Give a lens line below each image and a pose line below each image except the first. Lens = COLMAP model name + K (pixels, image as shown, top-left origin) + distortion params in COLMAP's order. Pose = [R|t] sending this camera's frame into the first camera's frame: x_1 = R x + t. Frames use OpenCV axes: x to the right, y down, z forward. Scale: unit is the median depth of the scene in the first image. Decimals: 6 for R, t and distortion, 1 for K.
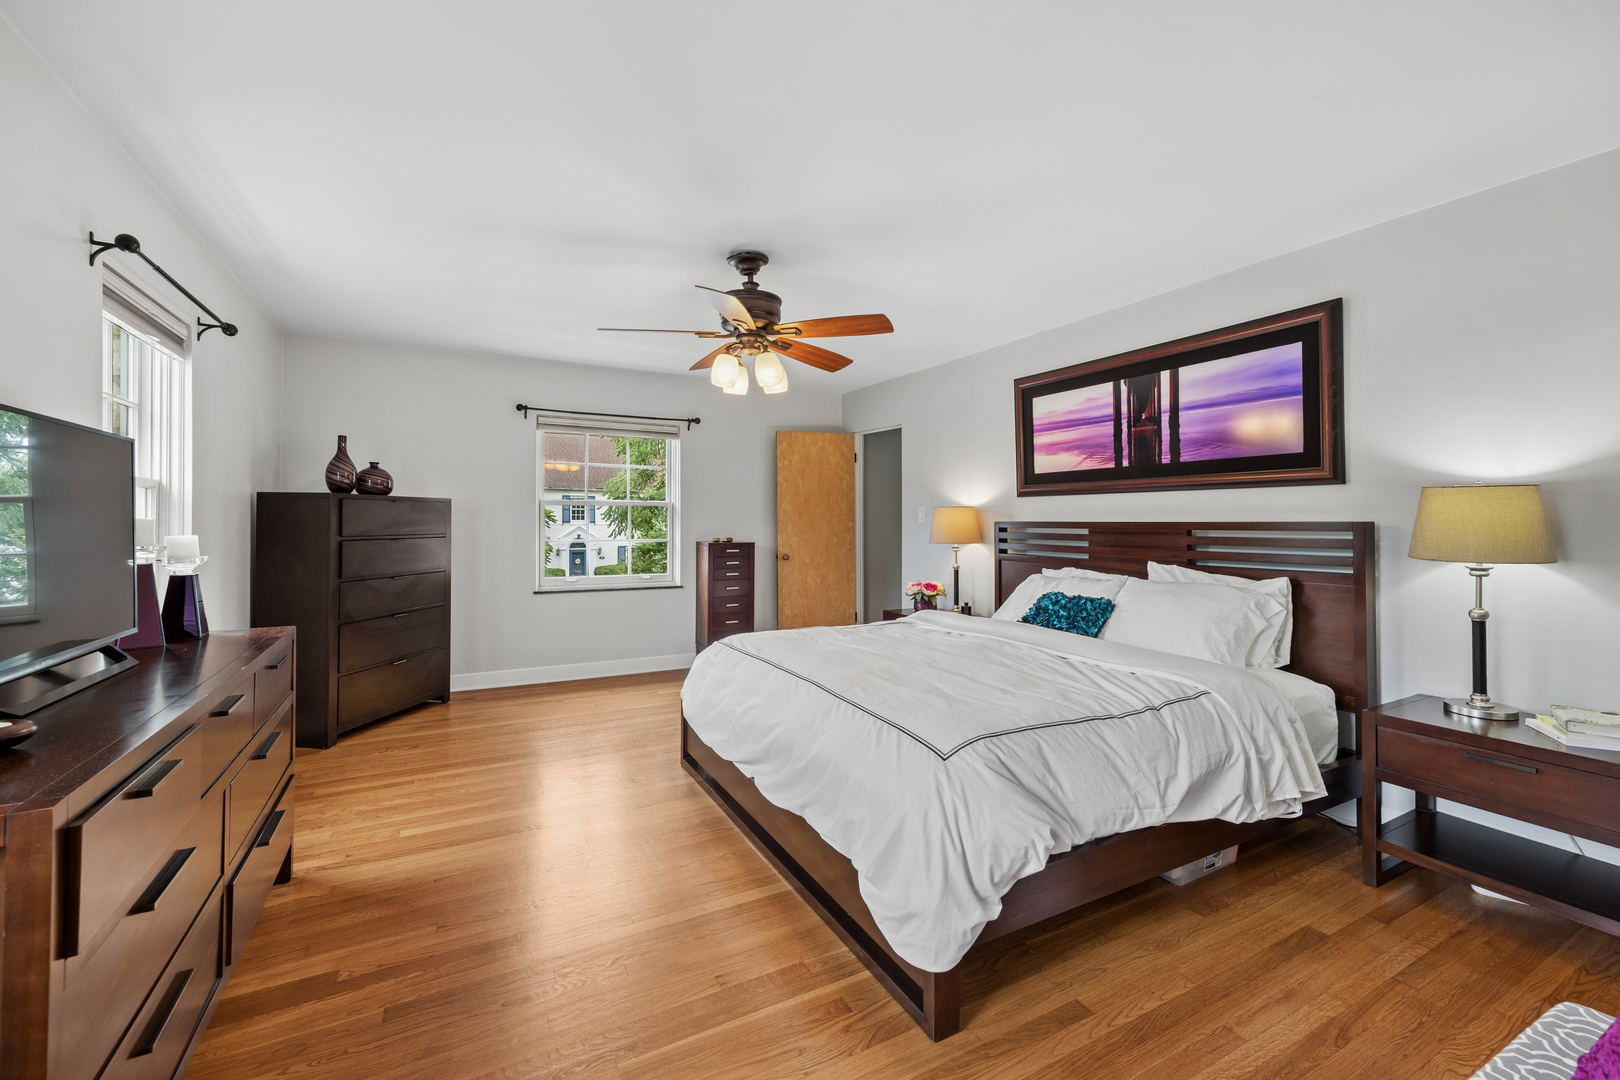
lens RADIAL K [[633.3, 0, 774.2], [0, 633.3, 507.8], [0, 0, 1]] dist [-0.004335, -0.000174]
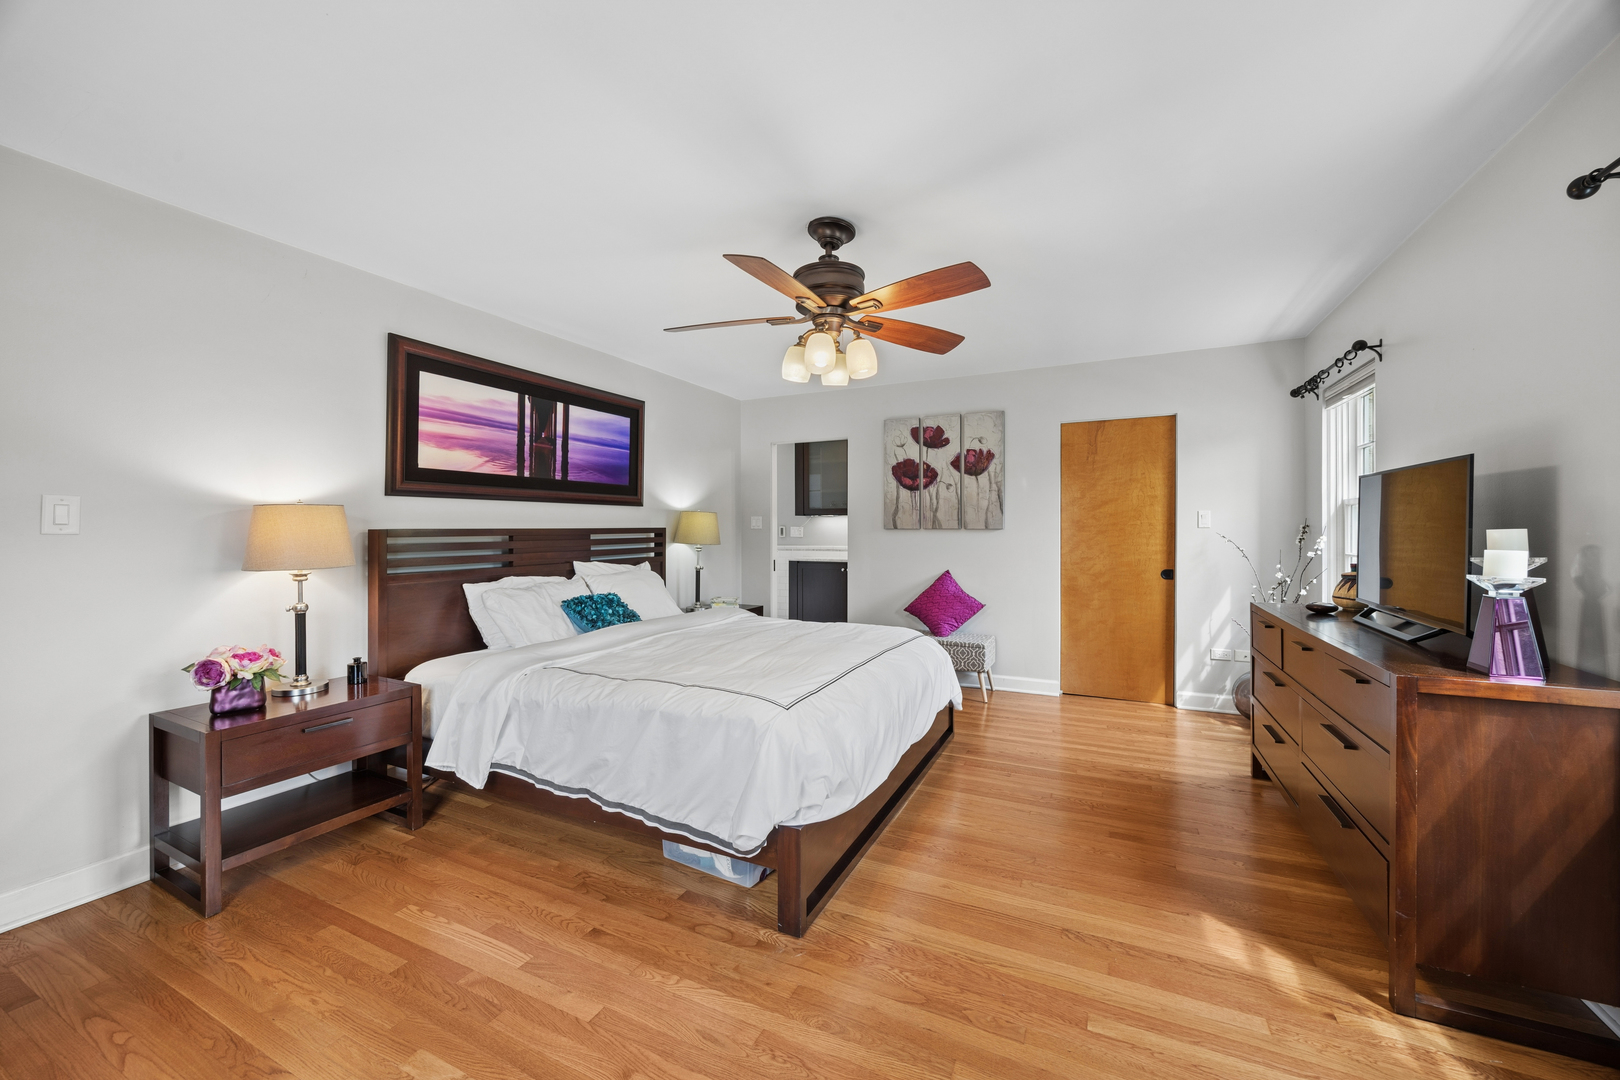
lens RADIAL K [[633.3, 0, 806.0], [0, 633.3, 534.2], [0, 0, 1]] dist [-0.004335, -0.000174]
pose [[-0.610036, 0.007342, 0.792339, -0.576905], [0.001851, 0.999968, -0.007842, 0.040566], [-0.792371, -0.003317, -0.610030, 1.277172]]
